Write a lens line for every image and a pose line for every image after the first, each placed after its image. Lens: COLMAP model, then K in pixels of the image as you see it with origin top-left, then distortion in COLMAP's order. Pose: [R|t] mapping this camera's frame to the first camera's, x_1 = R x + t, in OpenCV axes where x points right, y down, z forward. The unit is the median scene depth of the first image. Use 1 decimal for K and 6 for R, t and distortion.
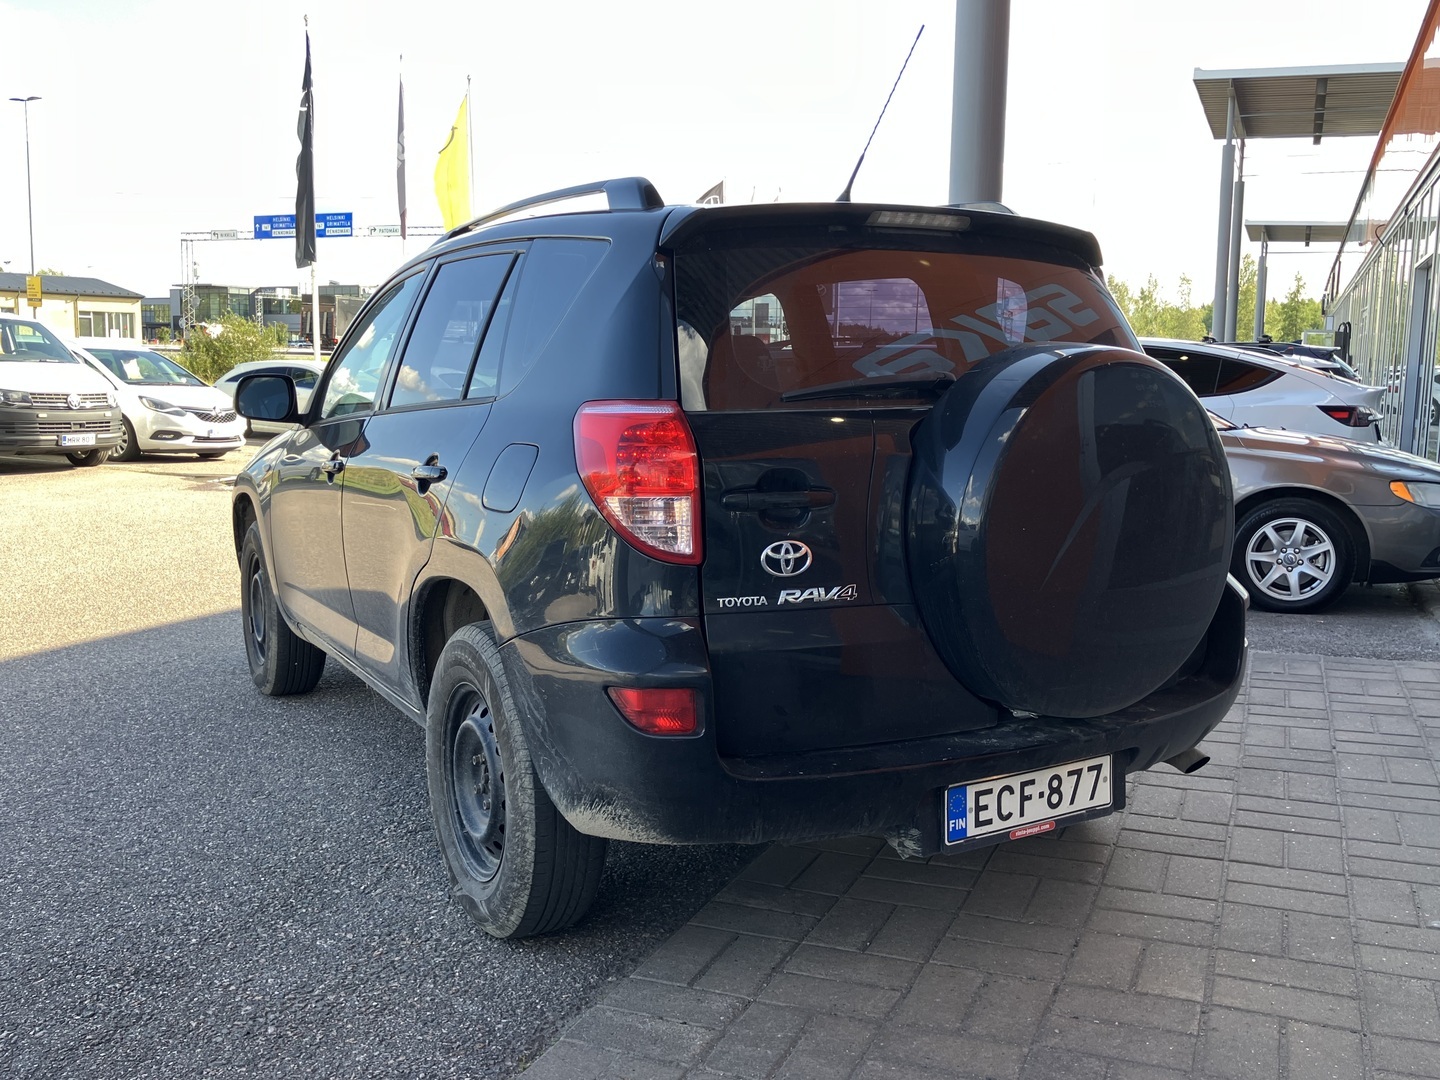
lens RADIAL K [[1328.5, 0, 720.0], [0, 1328.5, 540.0], [0, 0, 1]] dist [-0.007440, 0.069252]
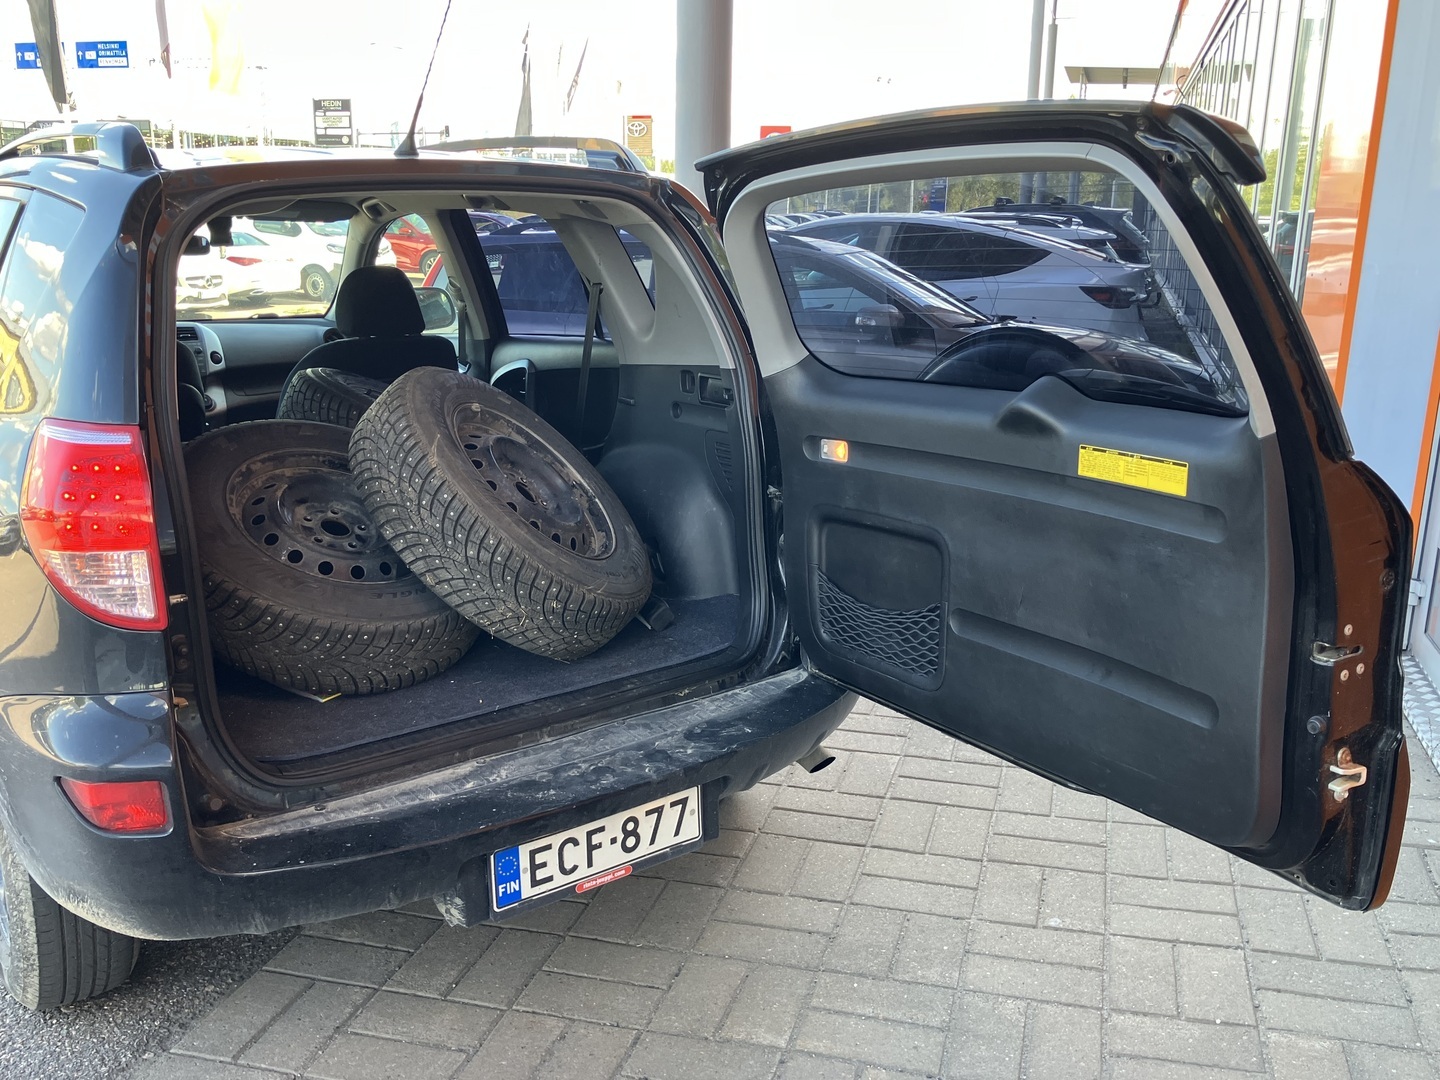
lens RADIAL K [[1285.4, 0, 720.0], [0, 1285.4, 540.0], [0, 0, 1]] dist [0.088335, -0.104674]
pose [[0.995155, -0.026553, 0.094667, 0.233164], [0.013620, 0.990788, 0.134738, -0.130621], [-0.097372, -0.132796, 0.986349, 0.141083]]
